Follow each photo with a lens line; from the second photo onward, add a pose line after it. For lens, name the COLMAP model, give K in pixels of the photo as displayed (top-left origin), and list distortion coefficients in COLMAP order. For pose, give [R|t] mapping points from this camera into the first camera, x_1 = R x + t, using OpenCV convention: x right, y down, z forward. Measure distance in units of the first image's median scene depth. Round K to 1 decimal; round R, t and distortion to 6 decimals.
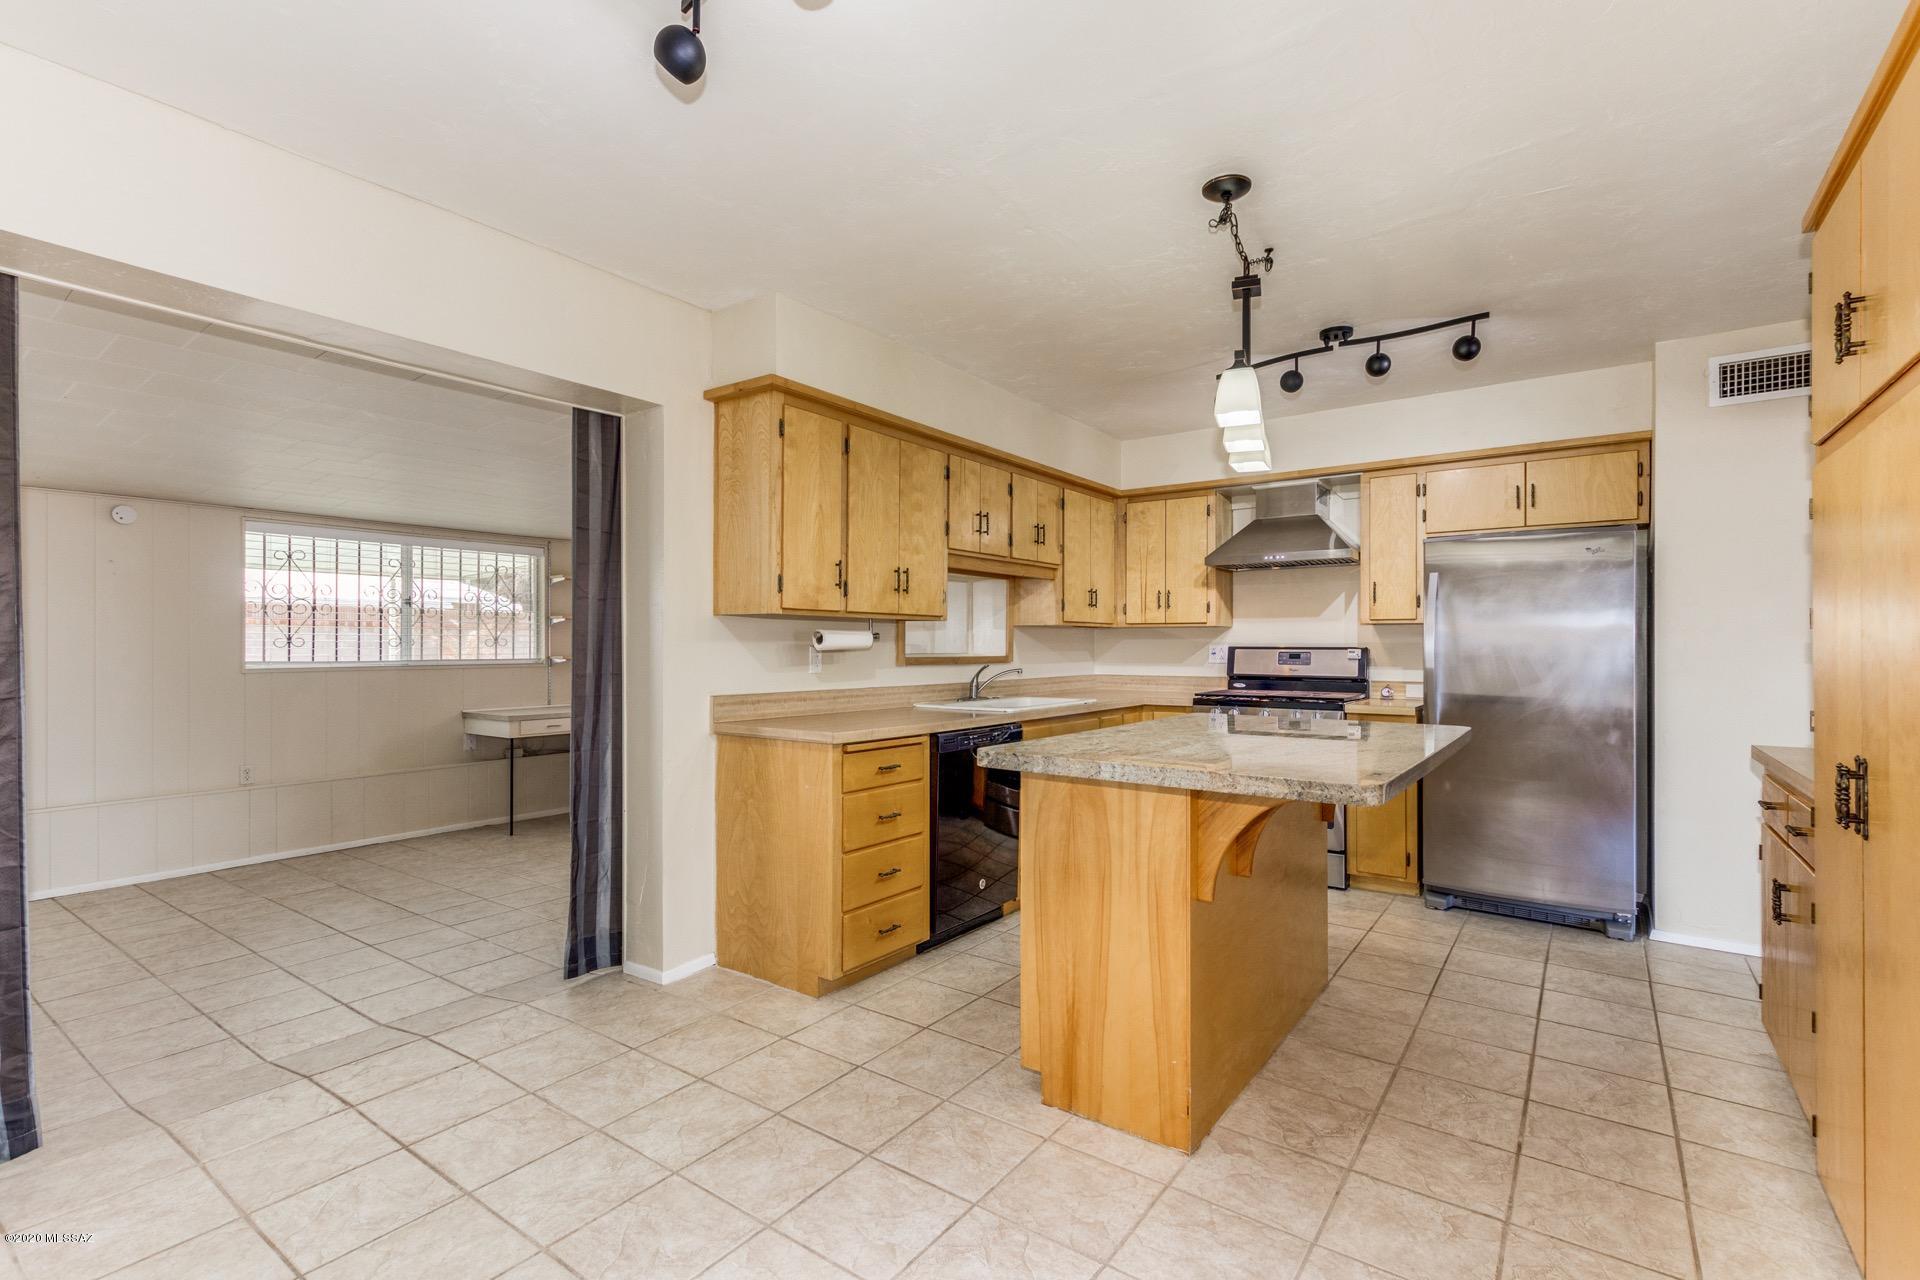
lens RADIAL K [[880.6, 0, 971.5], [0, 880.6, 640.5], [0, 0, 1]] dist [0.008928, -0.003256]
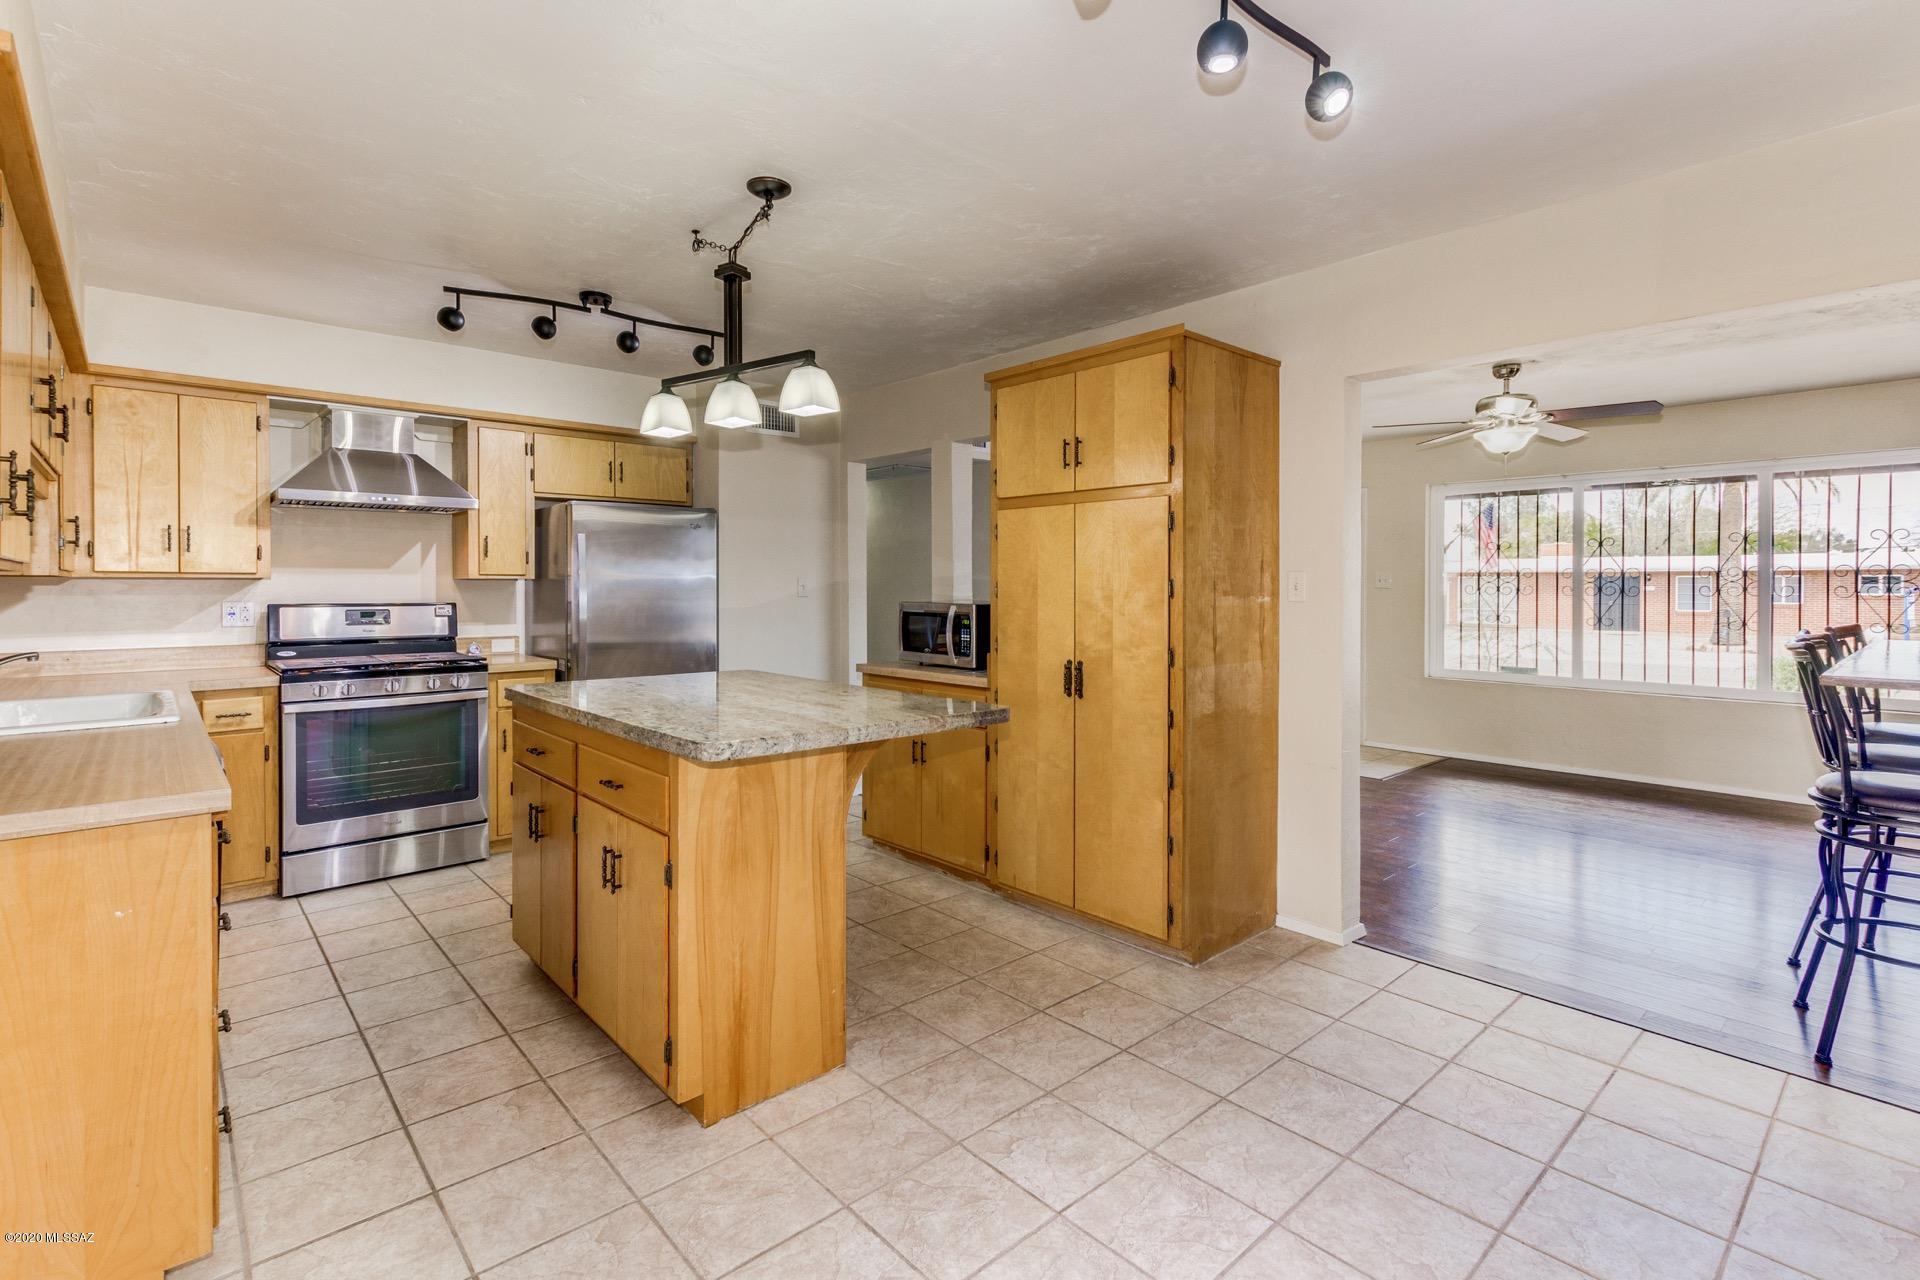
lens RADIAL K [[880.6, 0, 960.5], [0, 880.6, 591.8], [0, 0, 1]] dist [0.008928, -0.003256]
pose [[0.212661, -0.005791, 0.977109, -0.487957], [-0.005138, 0.999962, 0.007044, -0.018599], [-0.977112, -0.006518, 0.212624, 0.368453]]
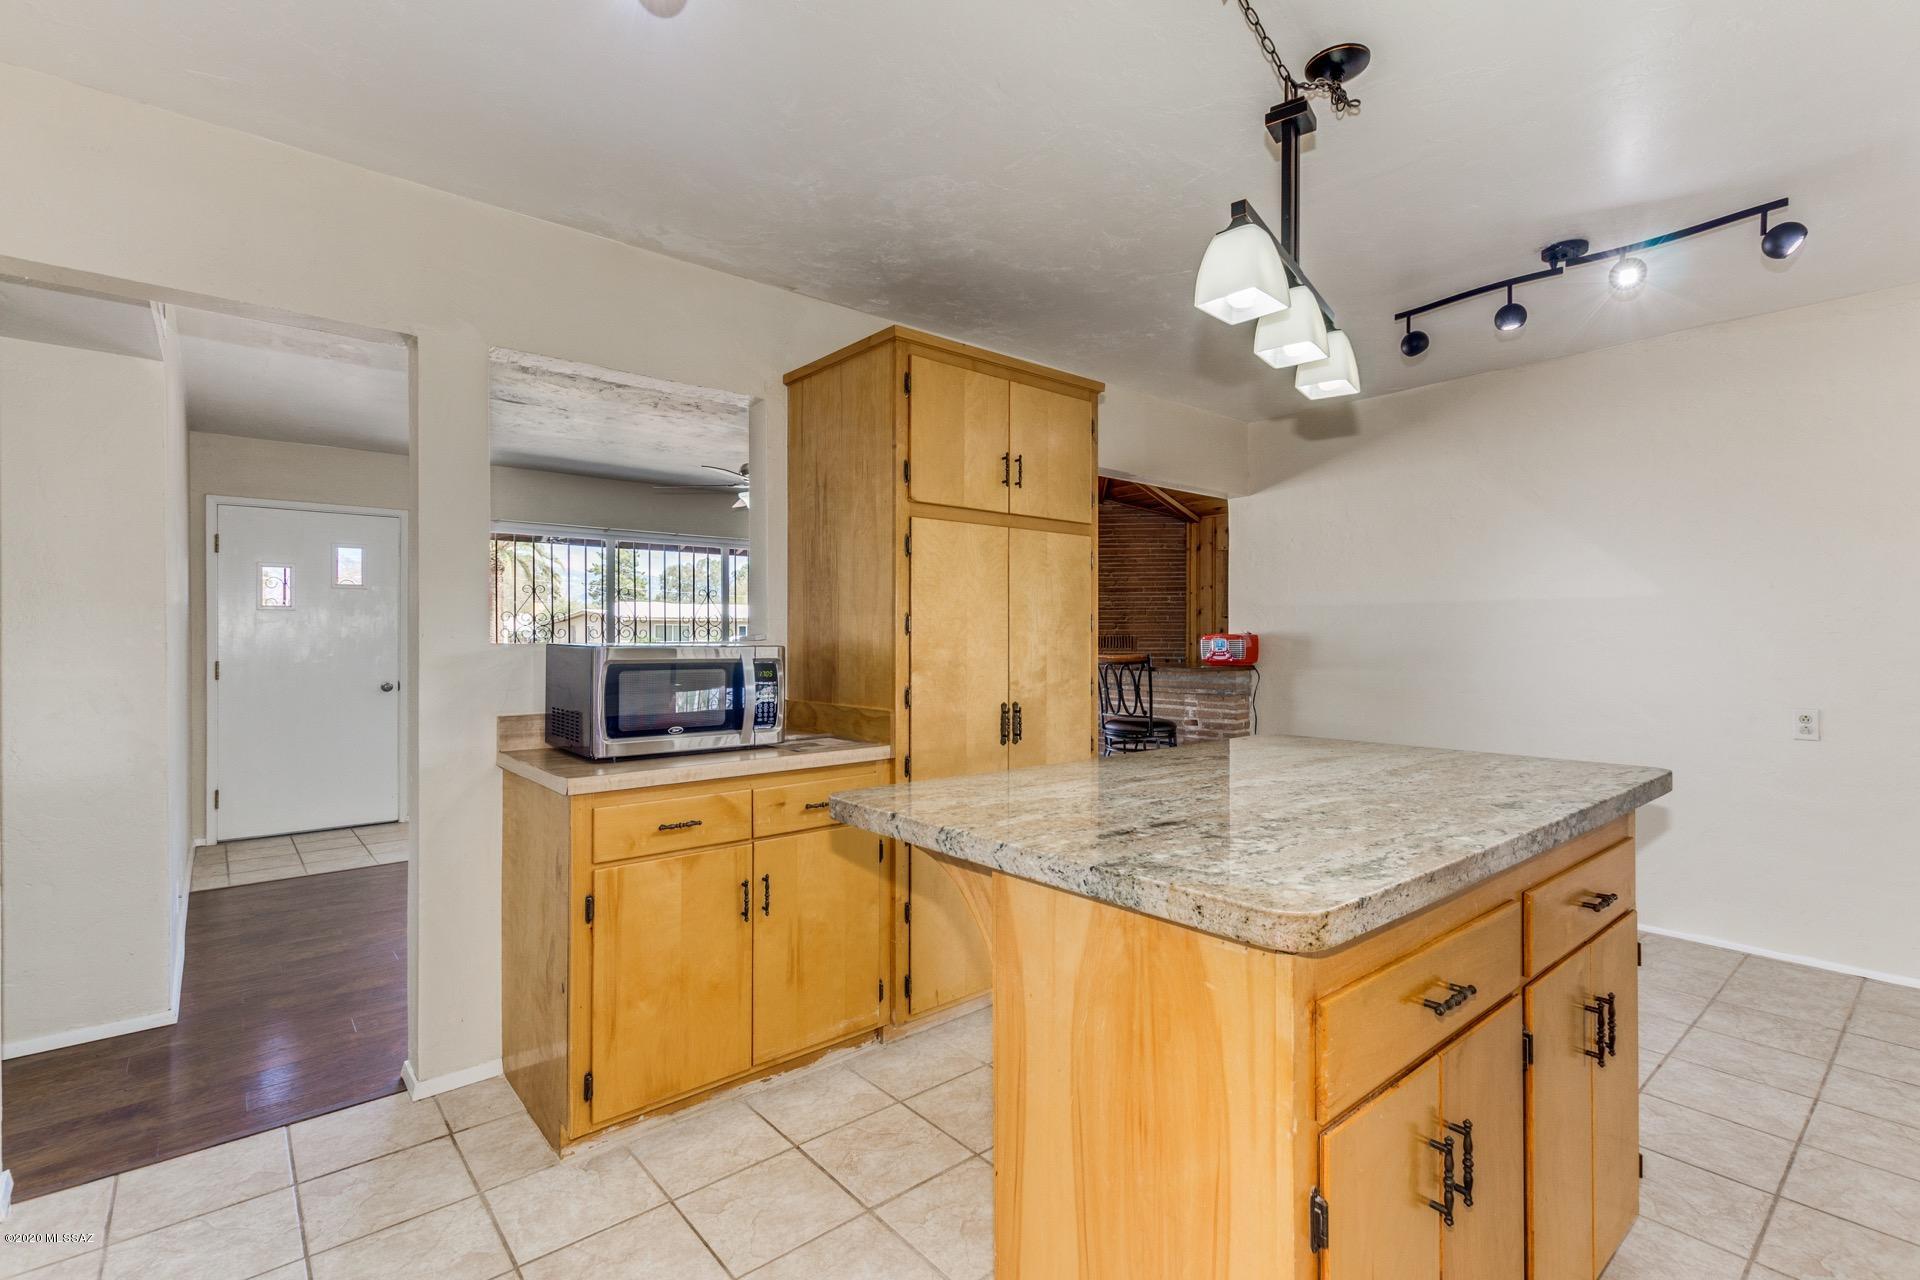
lens RADIAL K [[880.6, 0, 951.4], [0, 880.6, 639.2], [0, 0, 1]] dist [0.008928, -0.003256]
pose [[-0.968840, 0.004170, 0.247654, 0.315026], [0.003306, 0.999987, -0.003903, 0.003436], [-0.247667, -0.002962, -0.968841, 1.291610]]
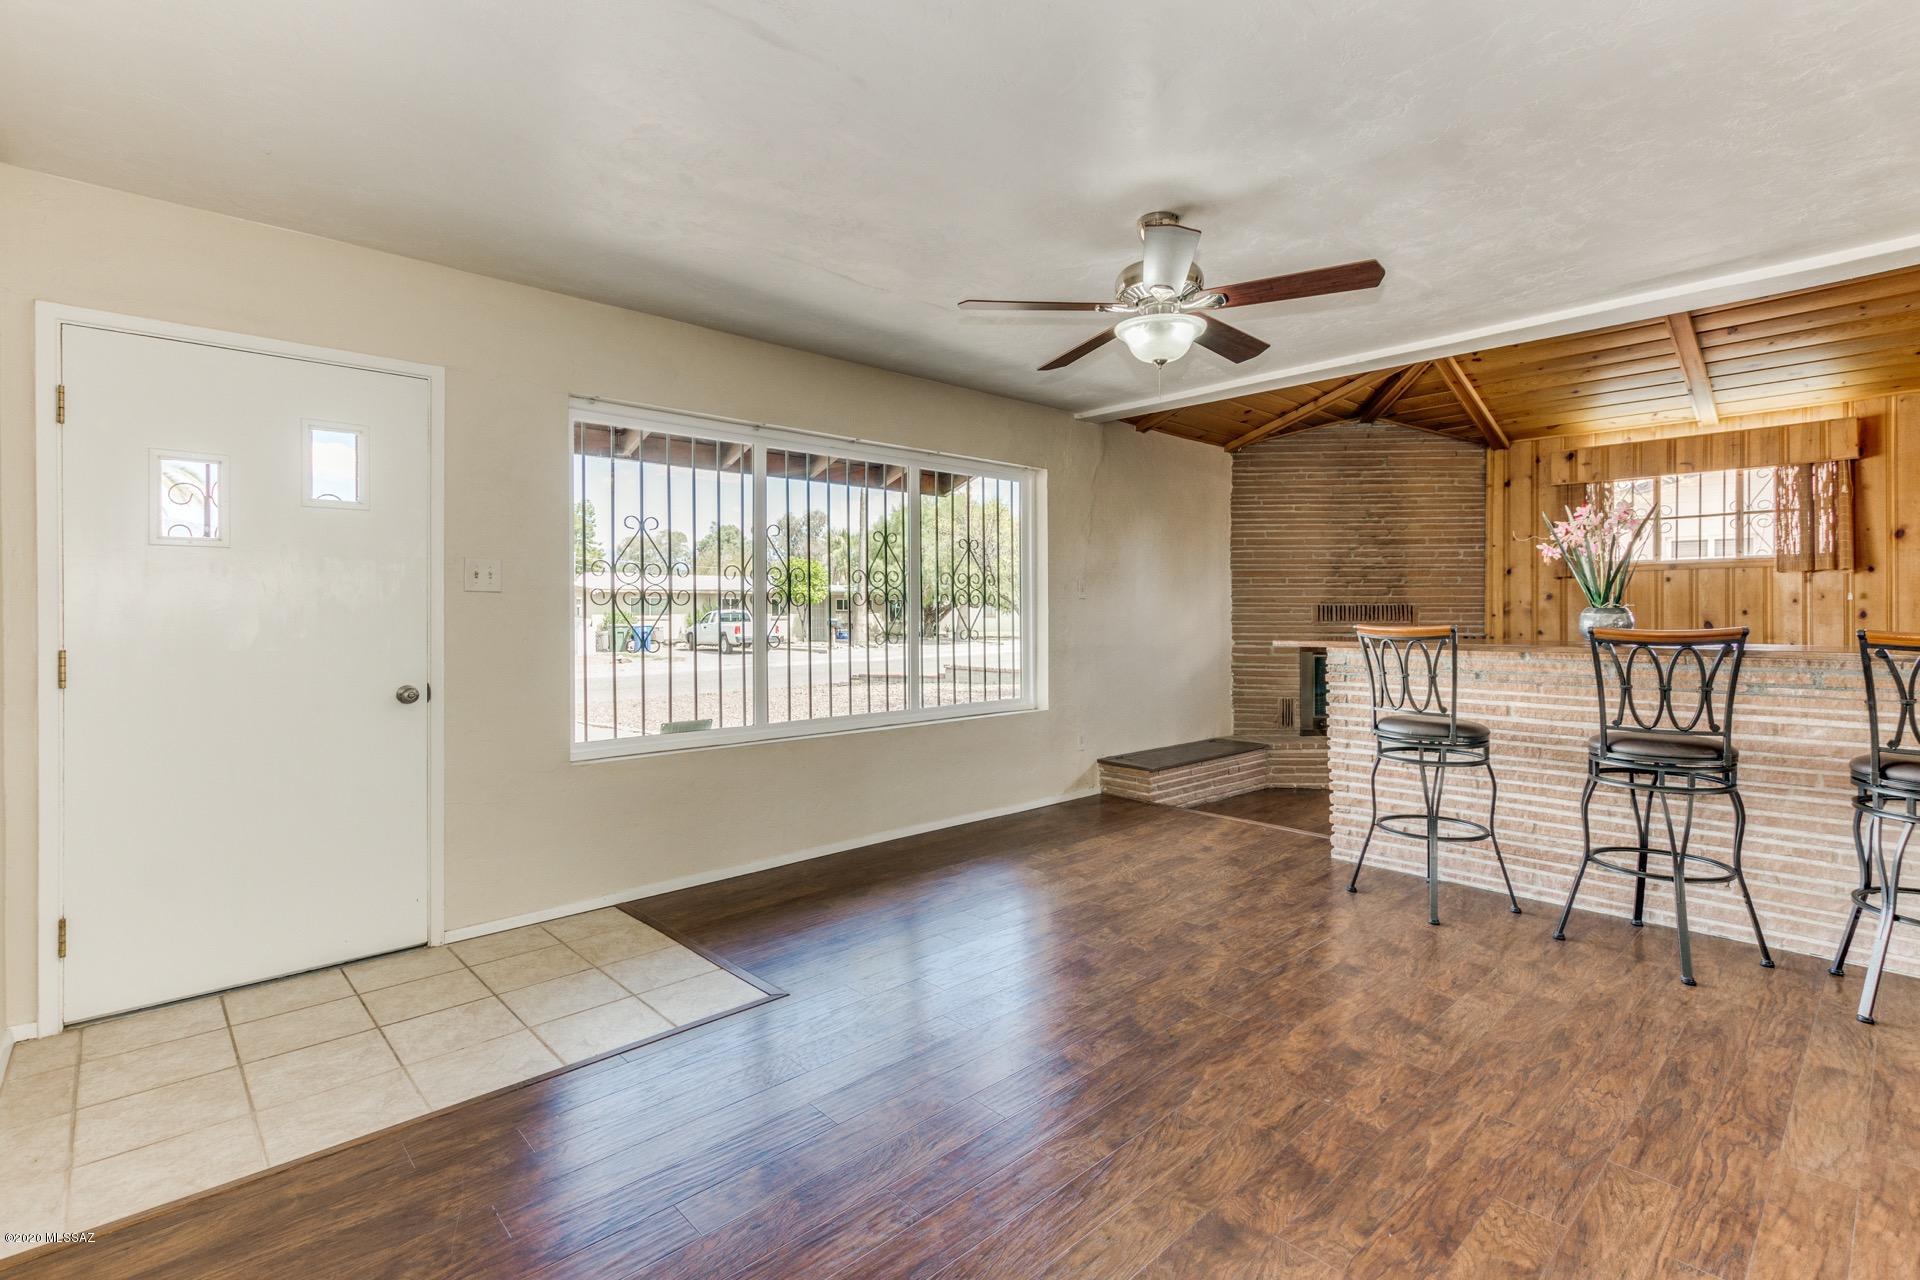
lens RADIAL K [[880.6, 0, 961.2], [0, 880.6, 612.7], [0, 0, 1]] dist [0.008928, -0.003256]
pose [[-0.979723, 0.004750, 0.200302, 1.066521], [0.004517, 0.999988, -0.001624, 0.004601], [-0.200307, -0.000686, -0.979733, 0.676559]]
